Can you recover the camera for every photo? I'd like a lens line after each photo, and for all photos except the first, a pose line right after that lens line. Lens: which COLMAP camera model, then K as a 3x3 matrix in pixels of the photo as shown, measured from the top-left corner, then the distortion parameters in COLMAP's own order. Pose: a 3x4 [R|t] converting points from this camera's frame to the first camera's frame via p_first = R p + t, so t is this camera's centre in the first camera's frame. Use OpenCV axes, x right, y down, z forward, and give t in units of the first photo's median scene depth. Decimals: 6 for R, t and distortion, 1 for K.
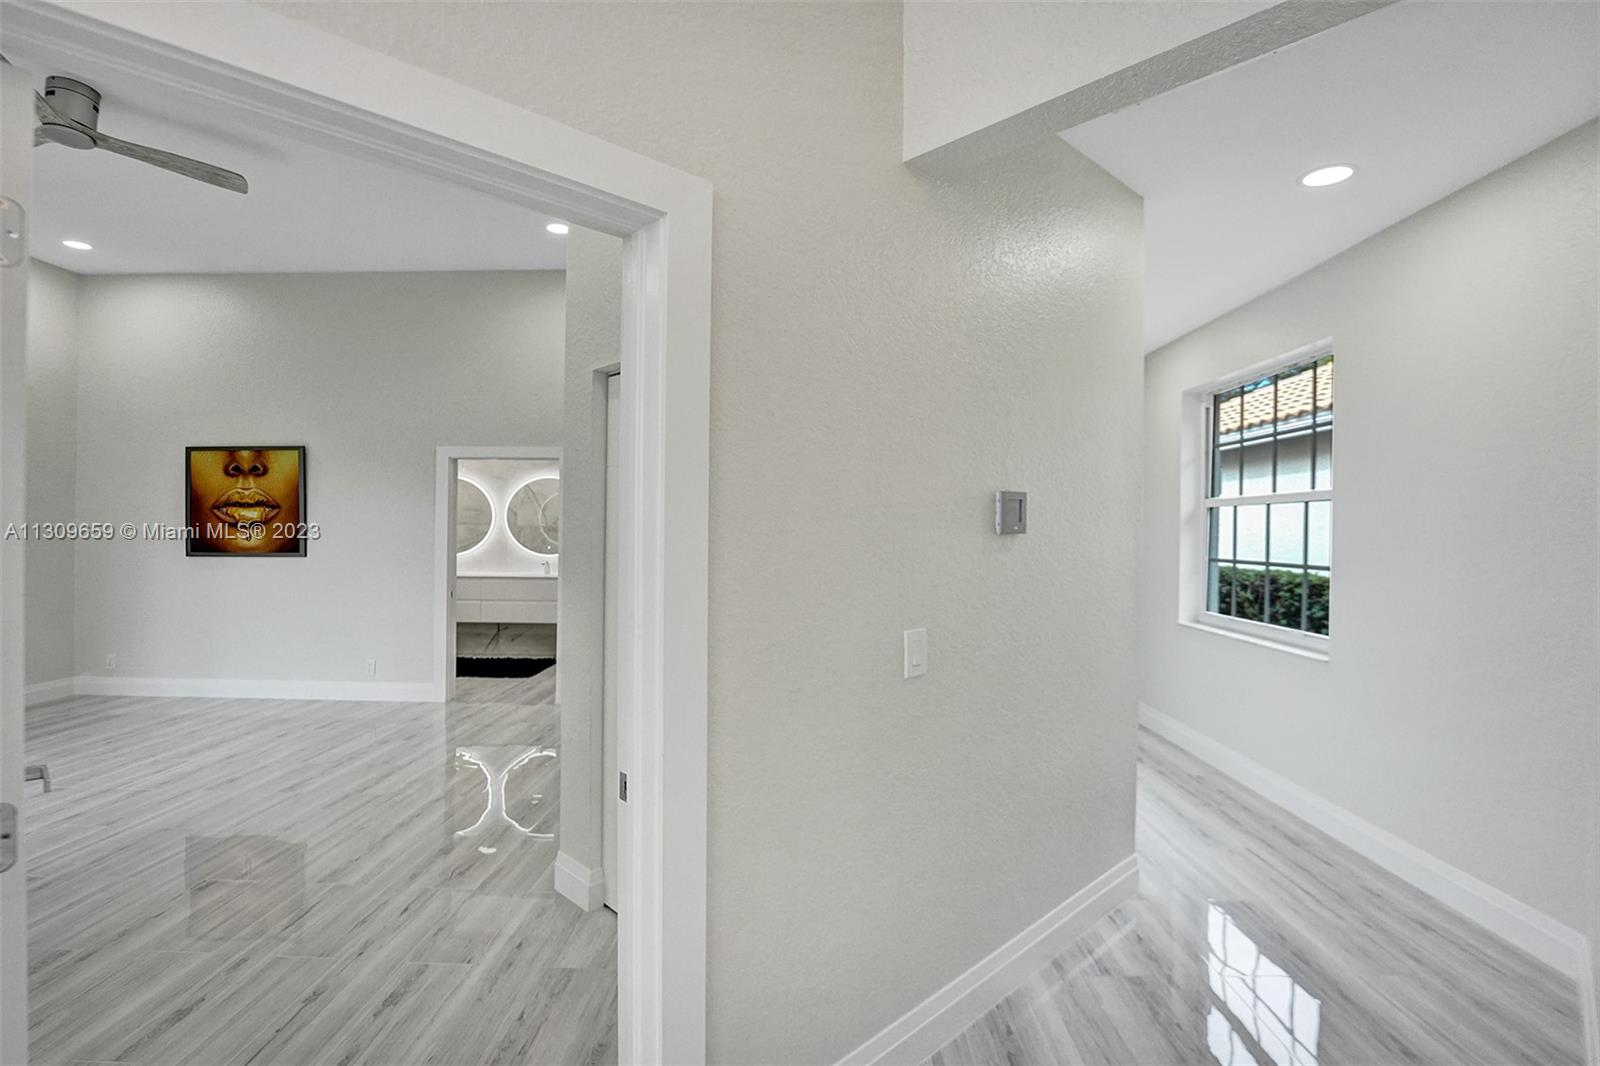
lens RADIAL K [[747.4, 0, 801.1], [0, 747.4, 522.9], [0, 0, 1]] dist [-0.035466, 0.005596]
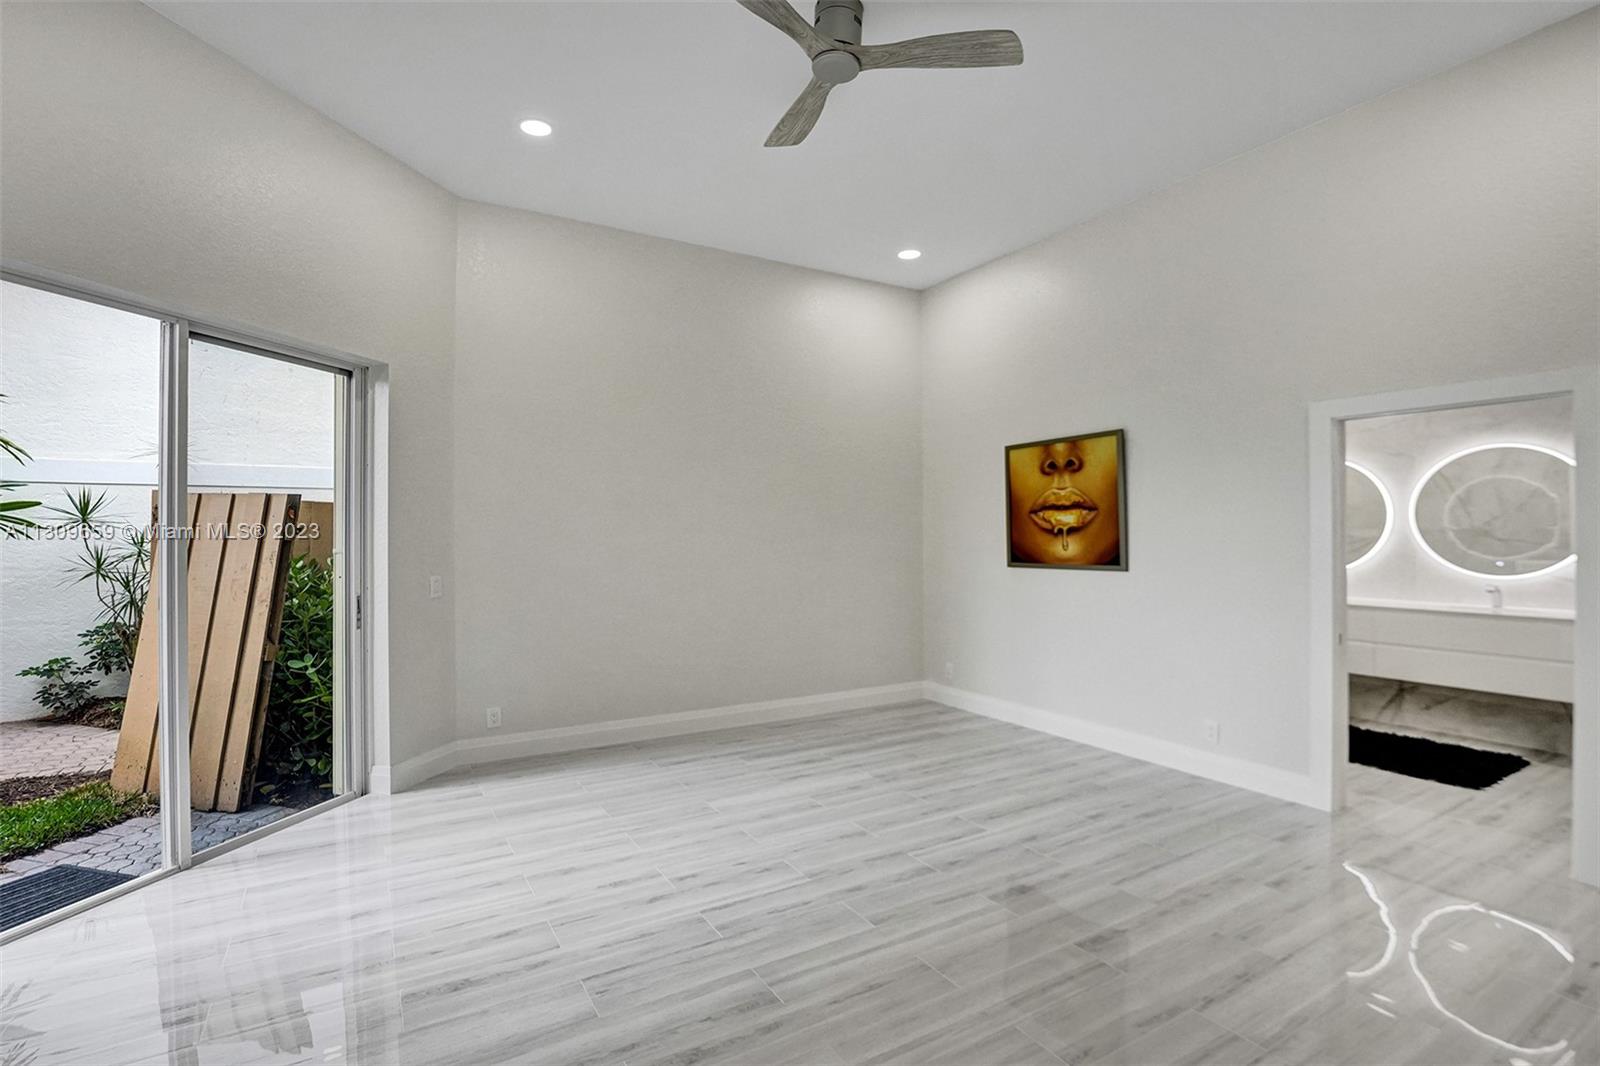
lens RADIAL K [[747.4, 0, 816.2], [0, 747.4, 524.2], [0, 0, 1]] dist [-0.035466, 0.005596]
pose [[0.534236, -0.020925, -0.845076, -0.186606], [0.013710, 0.999777, -0.016088, 0.004489], [0.845224, -0.002992, 0.534404, 0.305709]]
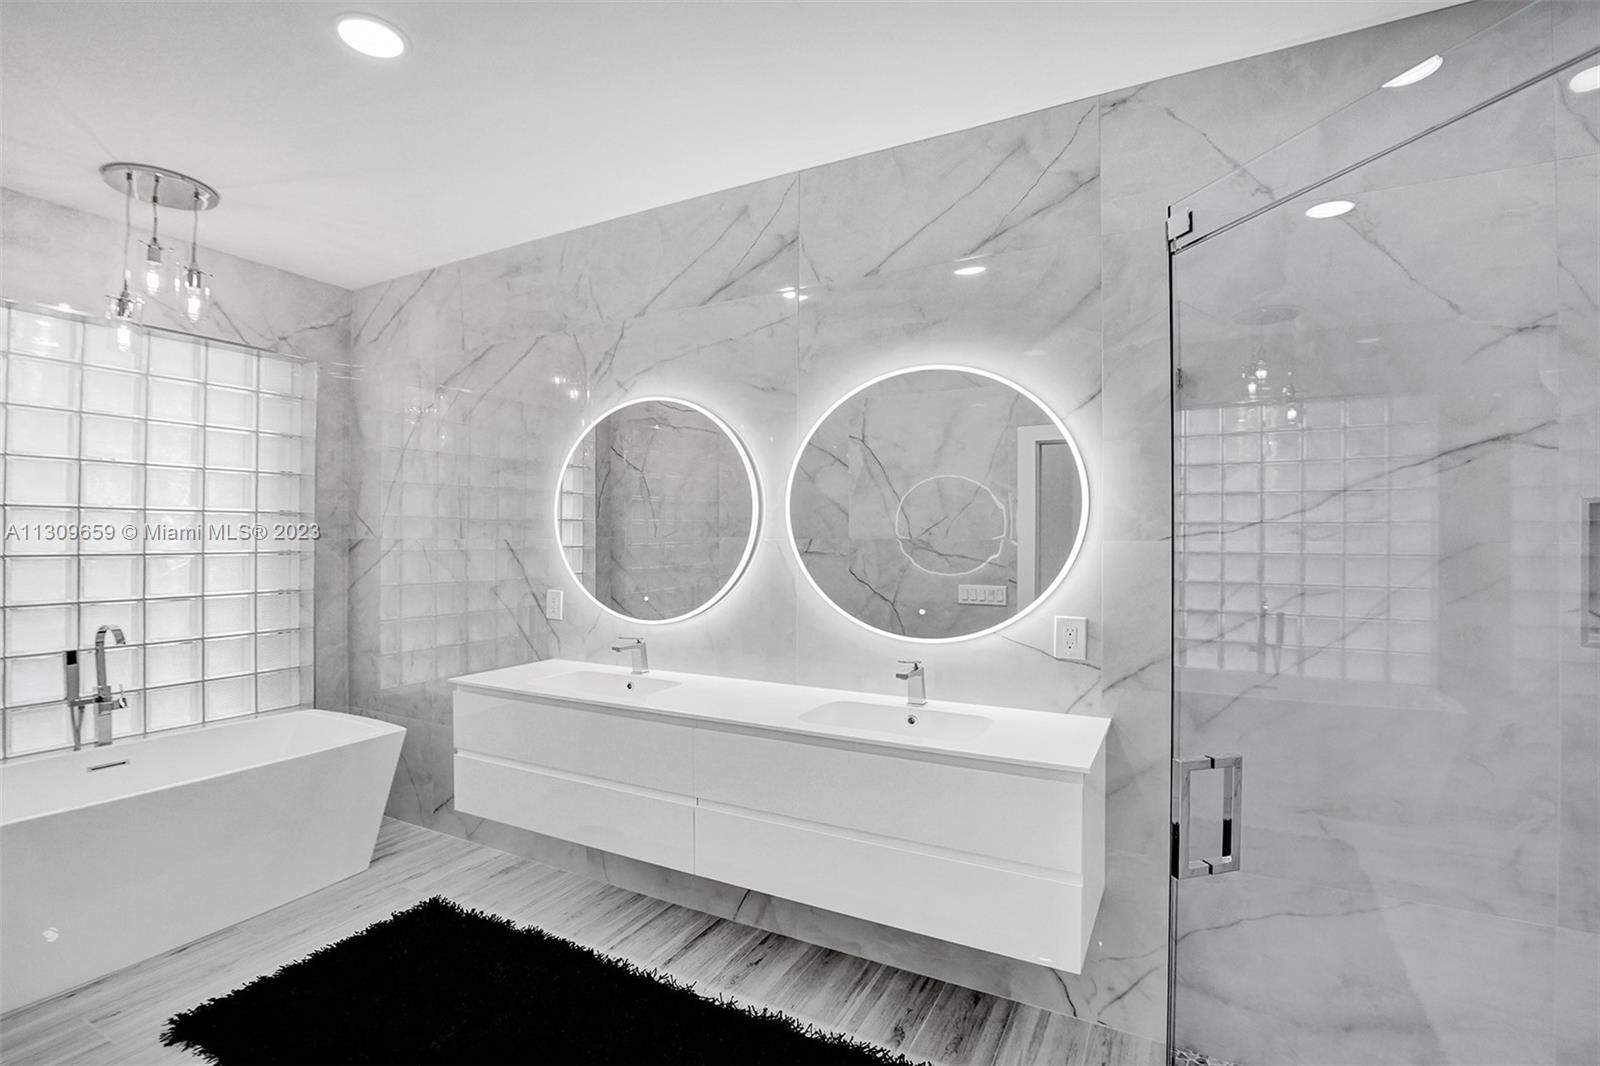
lens RADIAL K [[747.4, 0, 807.6], [0, 747.4, 535.4], [0, 0, 1]] dist [-0.035466, 0.005596]
pose [[0.896964, -0.005296, -0.442073, -0.334277], [0.005528, 0.999984, -0.000764, 0.003813], [0.442070, -0.001759, 0.896979, 0.958257]]
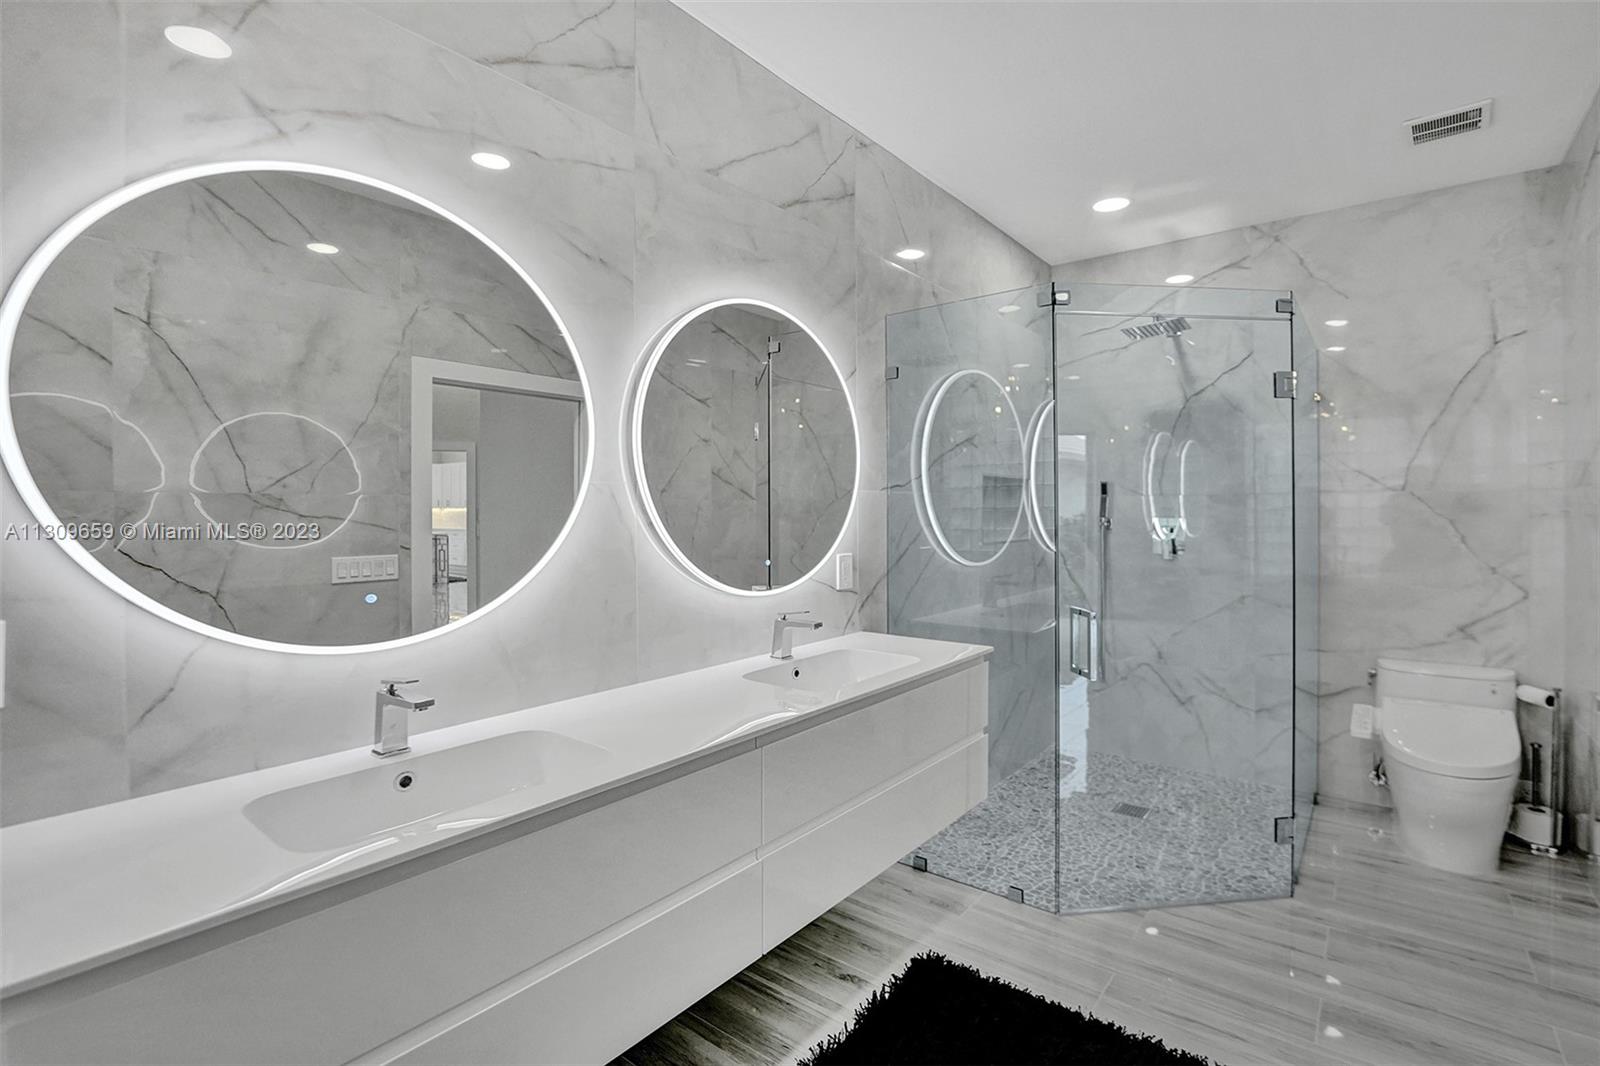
lens RADIAL K [[747.4, 0, 801.3], [0, 747.4, 514.3], [0, 0, 1]] dist [-0.035466, 0.005596]
pose [[0.595185, -0.013367, 0.803478, -0.727837], [0.001768, 0.999881, 0.015324, 0.014015], [-0.803587, -0.007700, 0.595137, 1.096203]]
